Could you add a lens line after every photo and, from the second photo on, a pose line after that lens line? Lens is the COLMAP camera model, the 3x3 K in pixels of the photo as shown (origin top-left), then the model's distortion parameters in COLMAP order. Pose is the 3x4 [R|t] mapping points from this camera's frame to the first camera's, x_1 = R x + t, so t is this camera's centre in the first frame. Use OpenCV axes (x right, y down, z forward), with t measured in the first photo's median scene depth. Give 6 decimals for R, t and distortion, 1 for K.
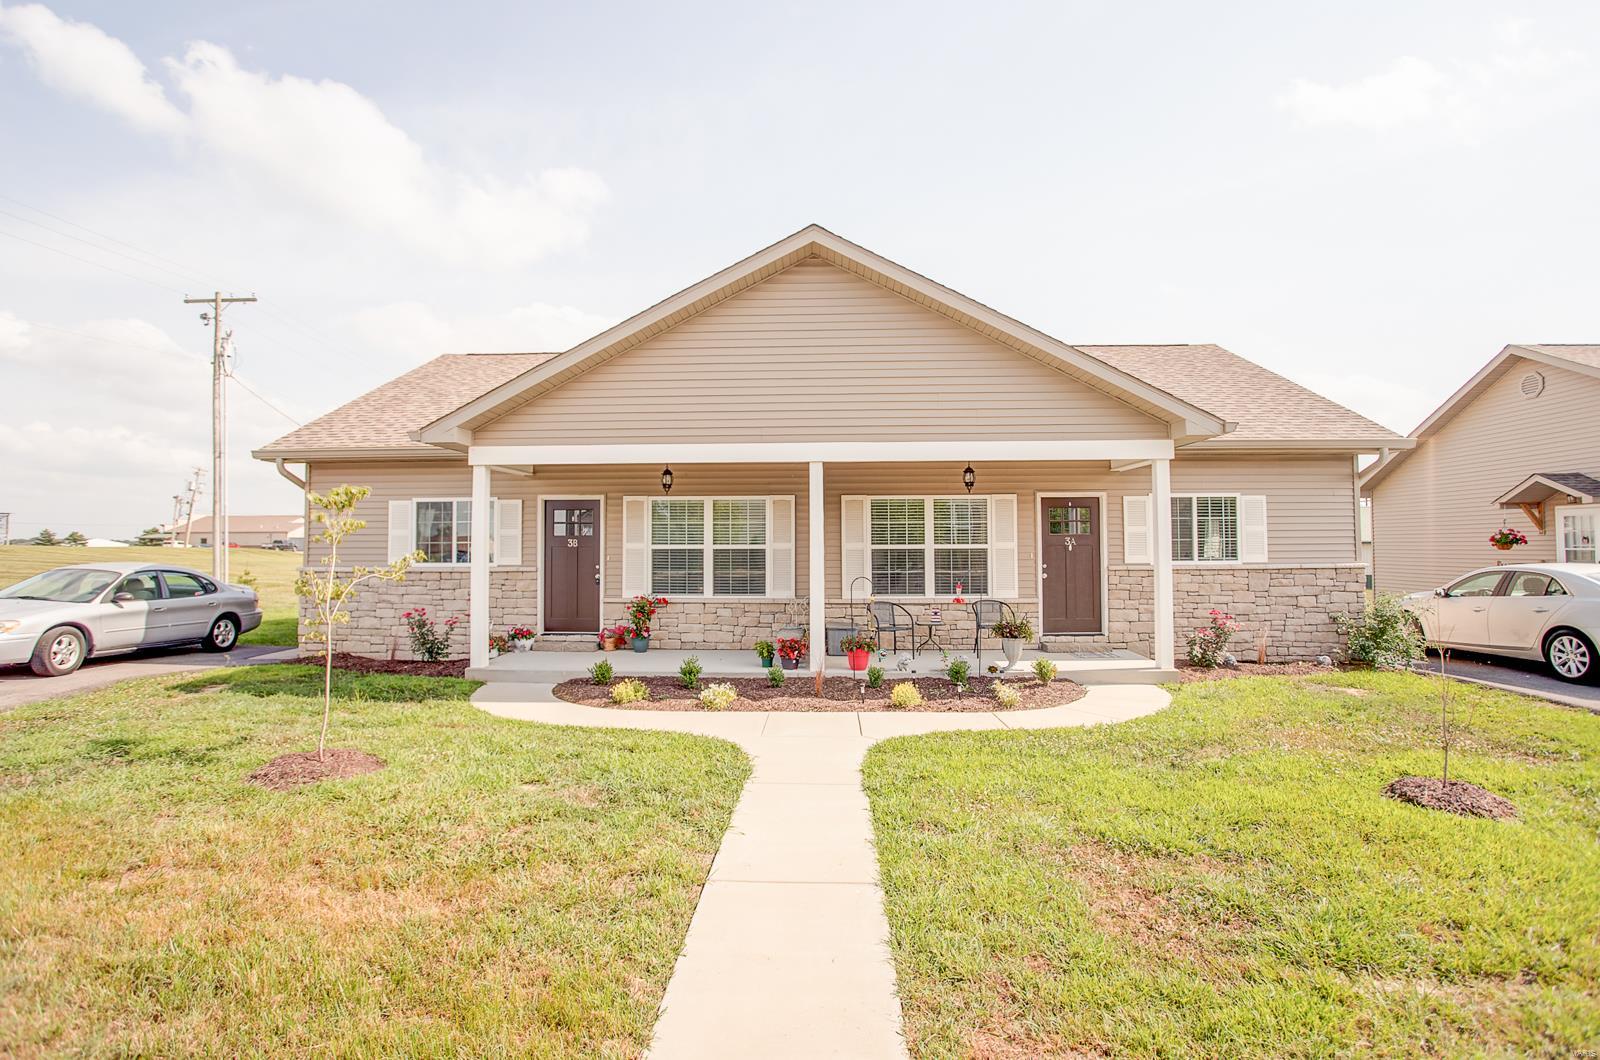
lens RADIAL K [[792.7, 0, 791.6], [0, 792.7, 515.8], [0, 0, 1]] dist [-0.042438, 0.010677]
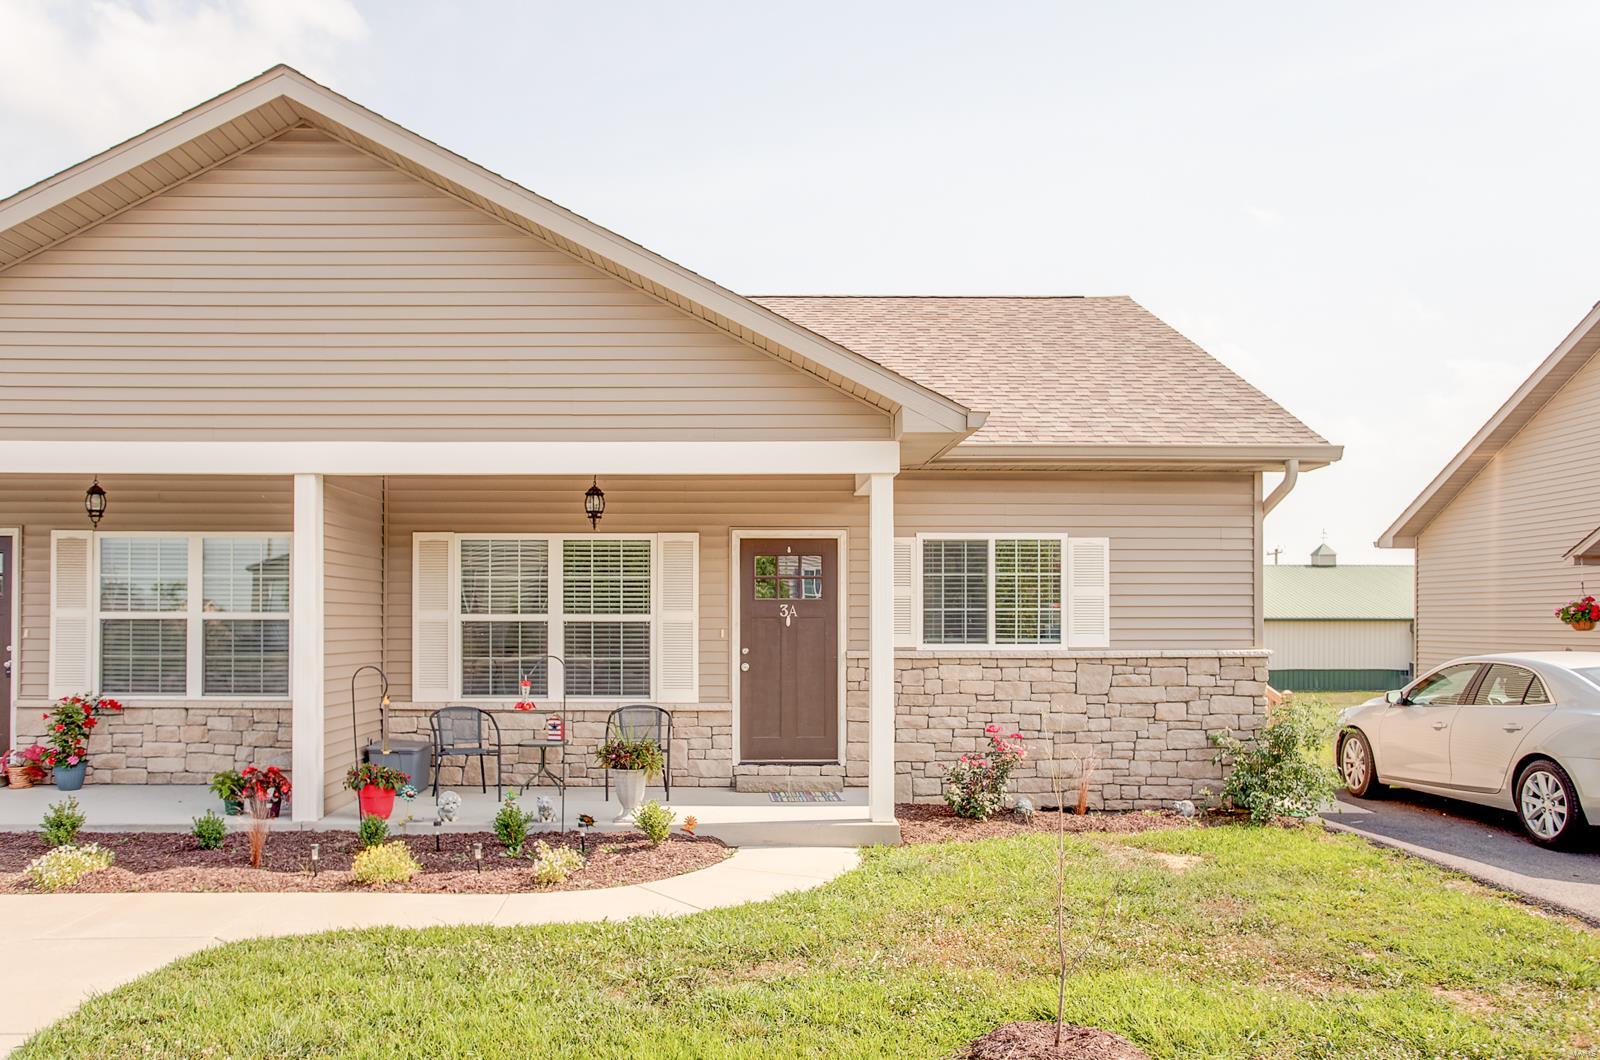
lens RADIAL K [[1221.2, 0, 747.3], [0, 1221.2, 620.9], [0, 0, 1]] dist [-0.023752, 0.004994]
pose [[0.999115, 0.006330, 0.041583, 0.283375], [-0.007965, 0.999197, 0.039278, 0.003633], [-0.041301, -0.039575, 0.998363, 0.057483]]
